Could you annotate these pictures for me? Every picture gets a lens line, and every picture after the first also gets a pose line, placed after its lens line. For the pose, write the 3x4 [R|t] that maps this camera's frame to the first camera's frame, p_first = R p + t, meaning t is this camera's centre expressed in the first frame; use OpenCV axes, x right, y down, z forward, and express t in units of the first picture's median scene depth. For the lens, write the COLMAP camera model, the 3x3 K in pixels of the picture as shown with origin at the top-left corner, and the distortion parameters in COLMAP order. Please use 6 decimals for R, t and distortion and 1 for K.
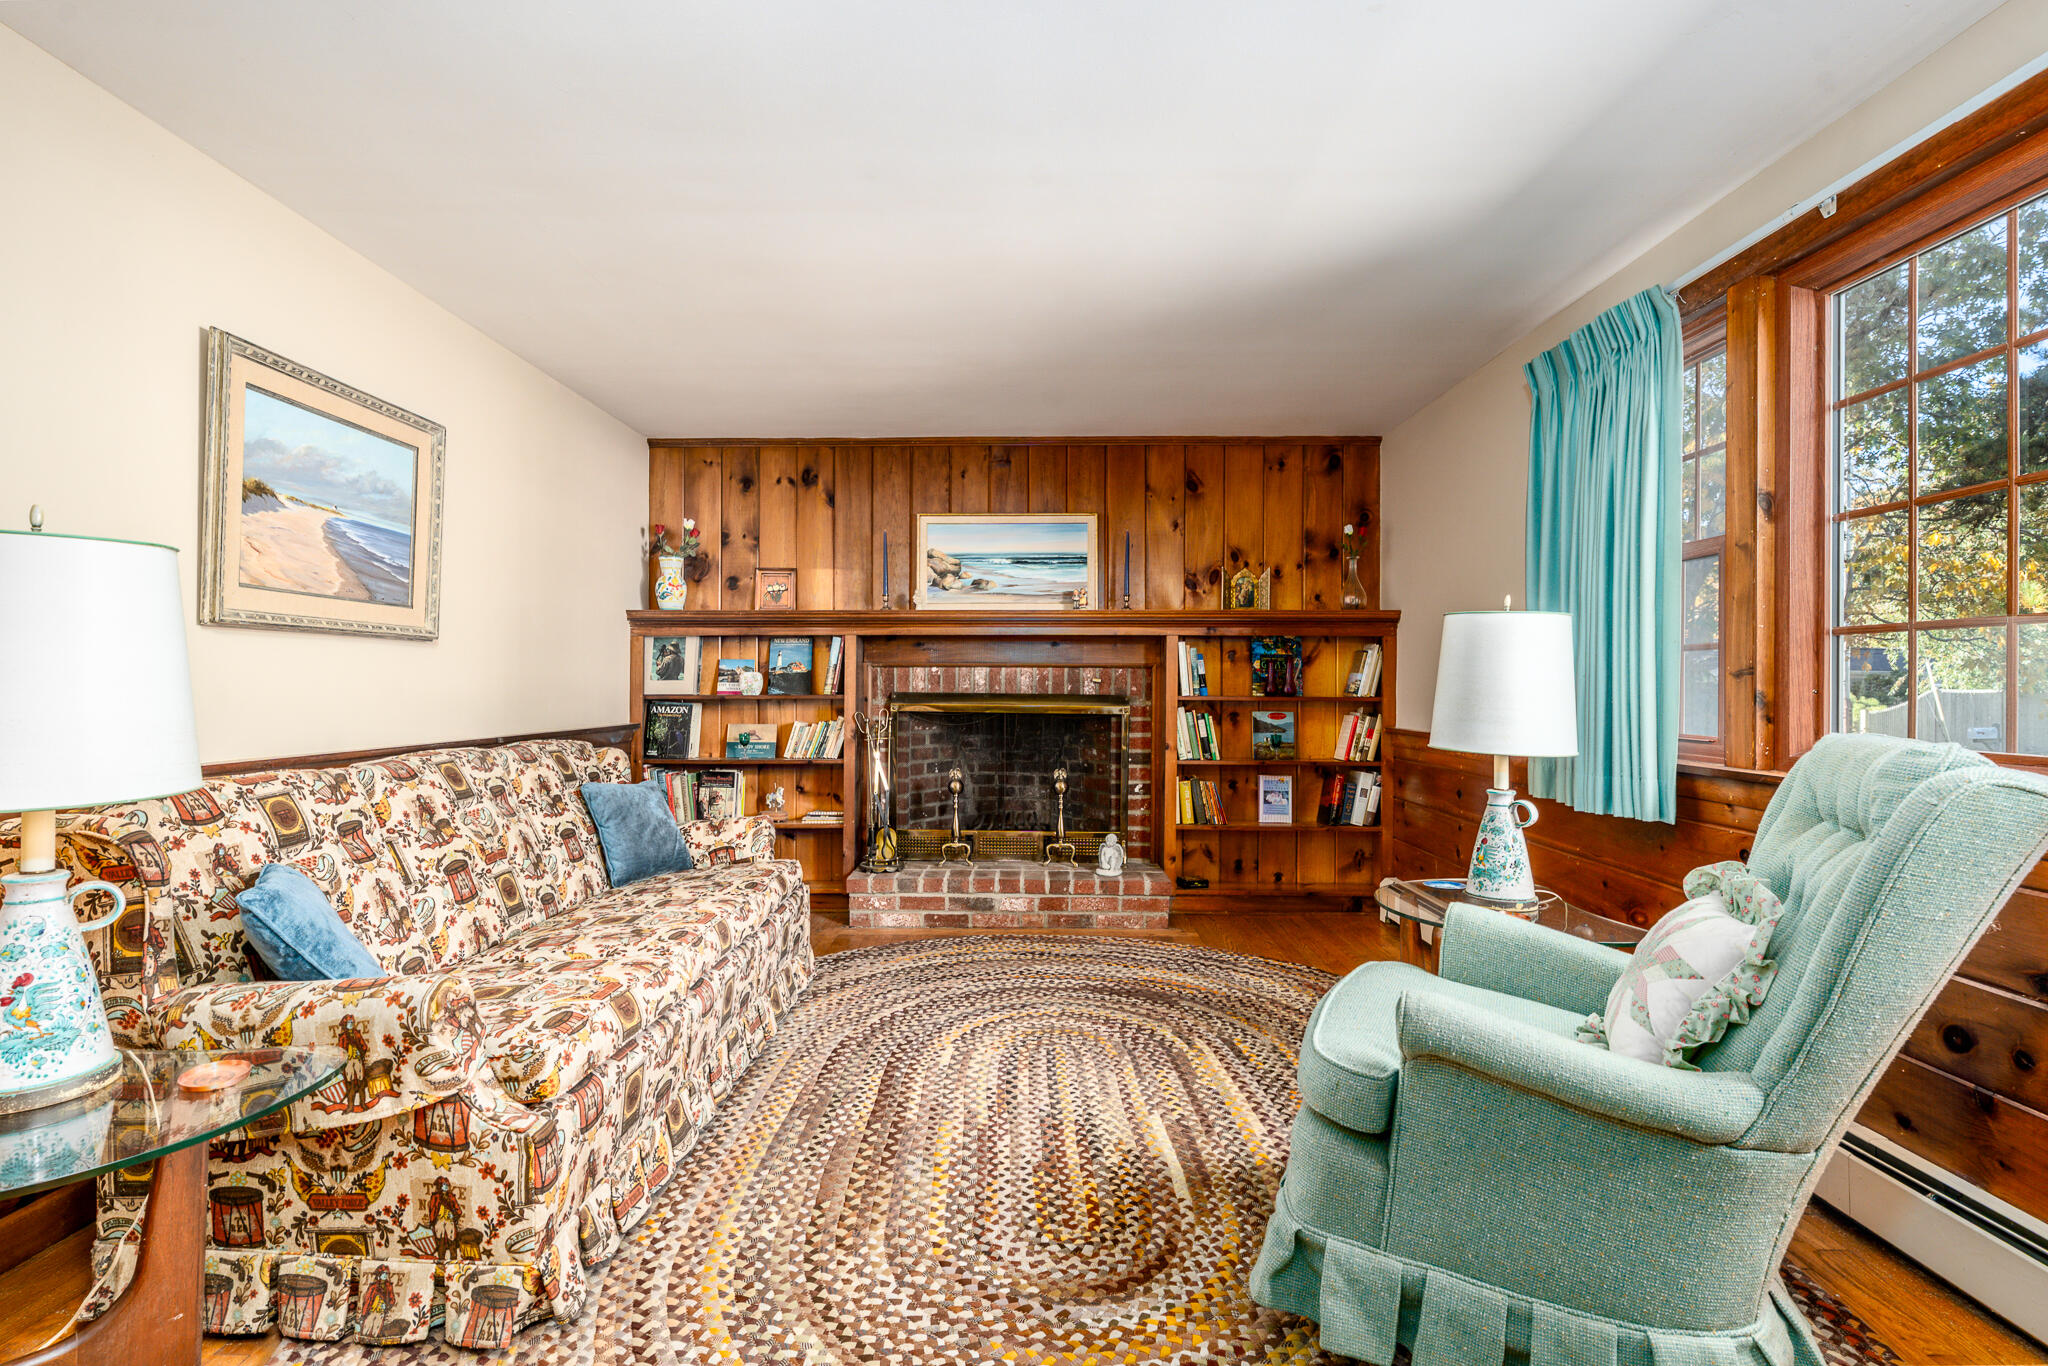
lens RADIAL K [[973.5, 0, 1009.6], [0, 973.5, 684.5], [0, 0, 1]] dist [0.002082, -0.000361]
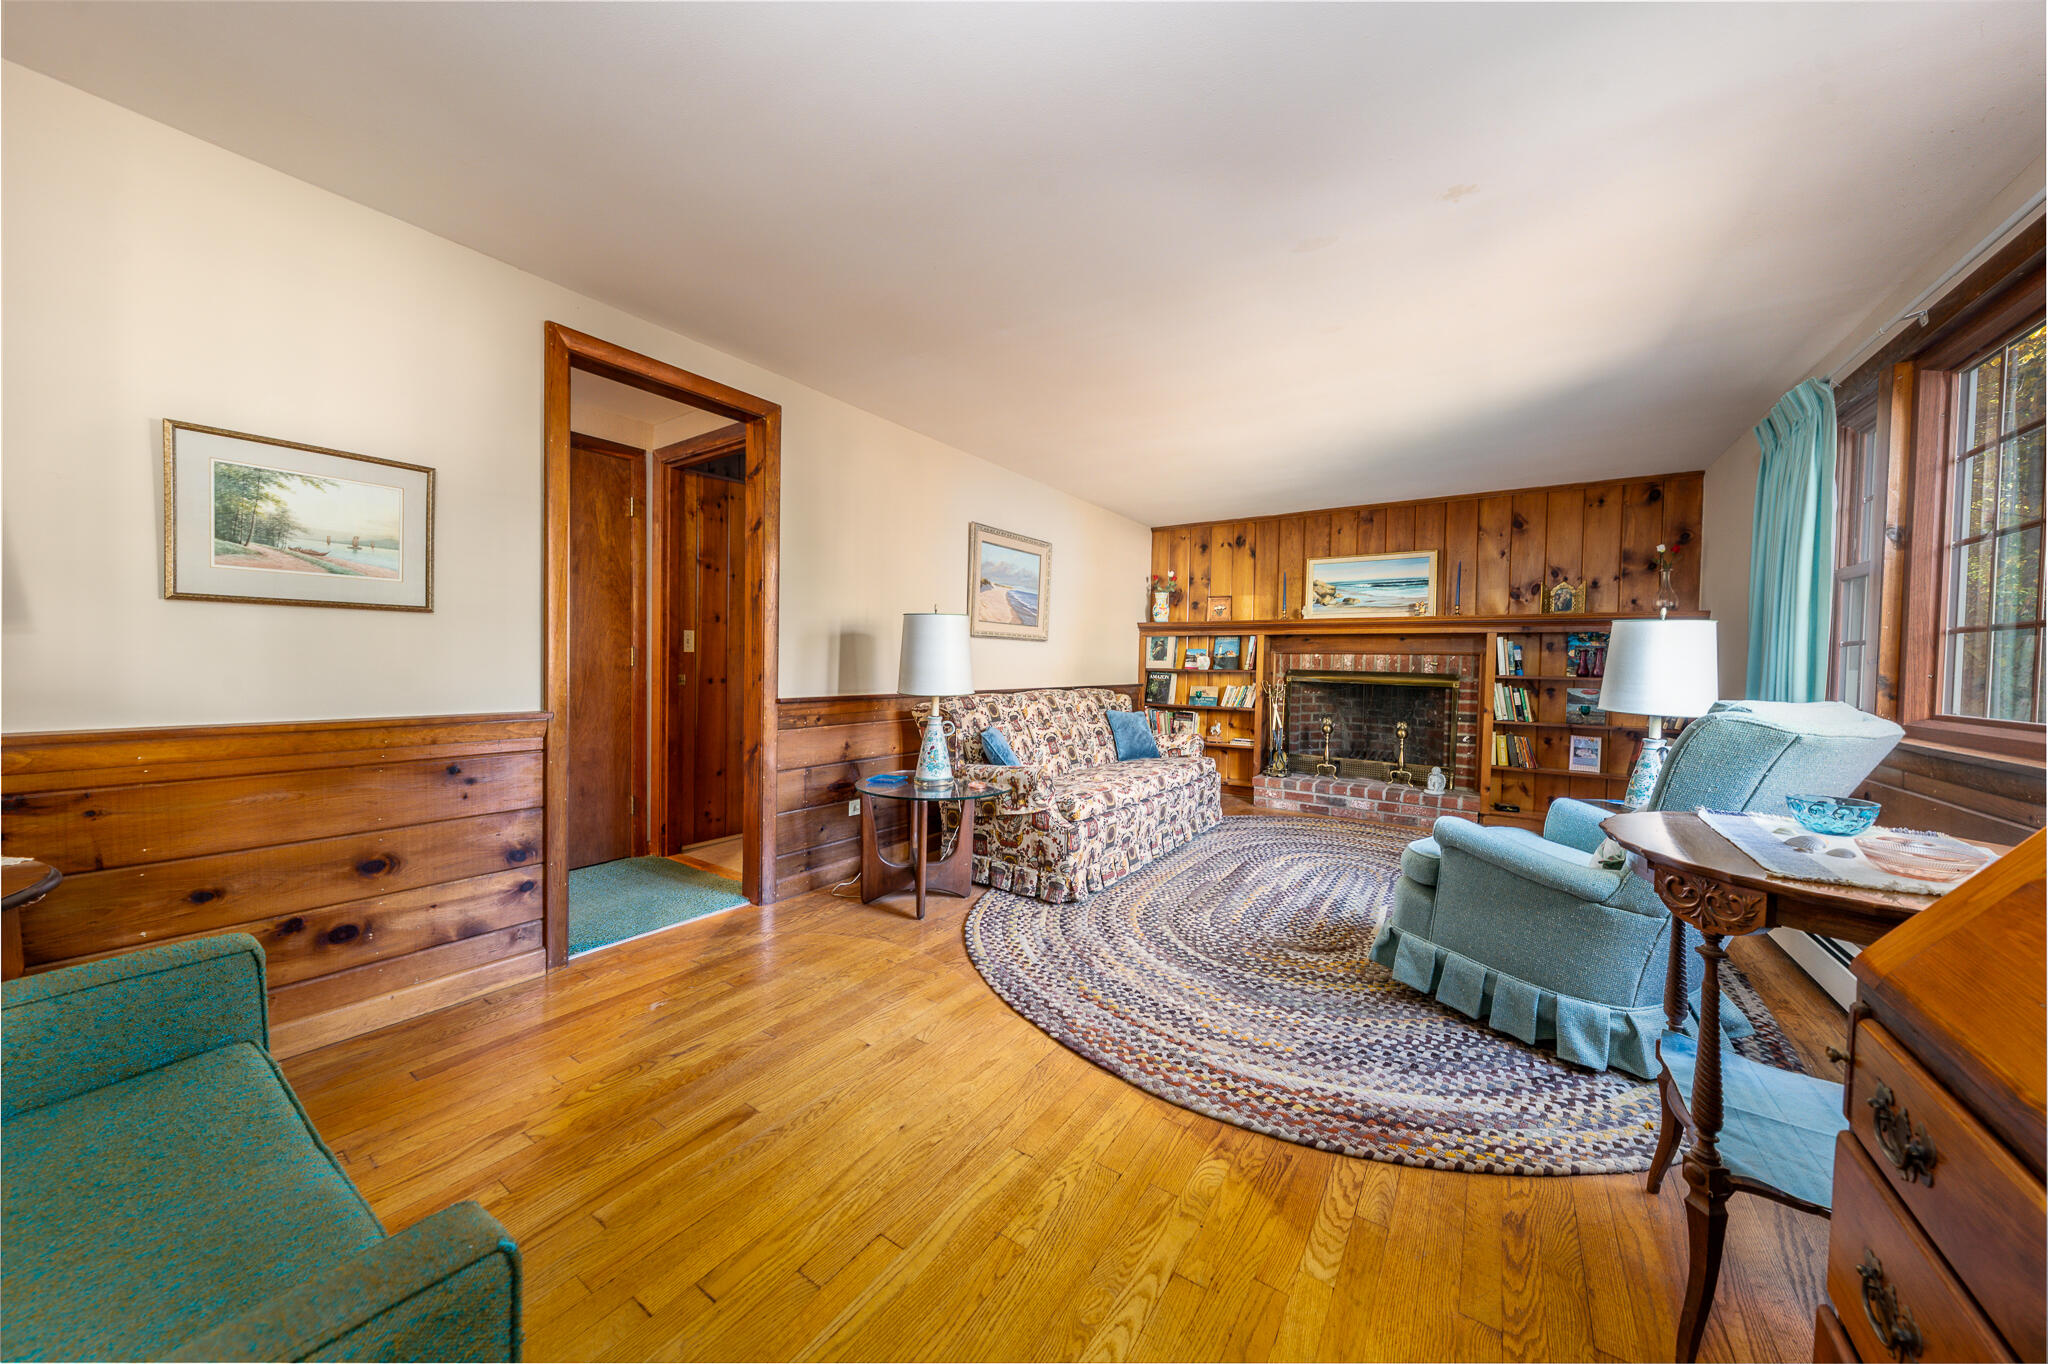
lens RADIAL K [[701.1, 0, 1019.4], [0, 701.1, 677.1], [0, 0, 1]] dist [0.000024, 0.000002]
pose [[0.832905, 0.023261, -0.552927, 0.243499], [-0.013831, 0.999679, 0.021222, 0.003724], [0.553243, -0.010028, 0.832959, -0.364066]]
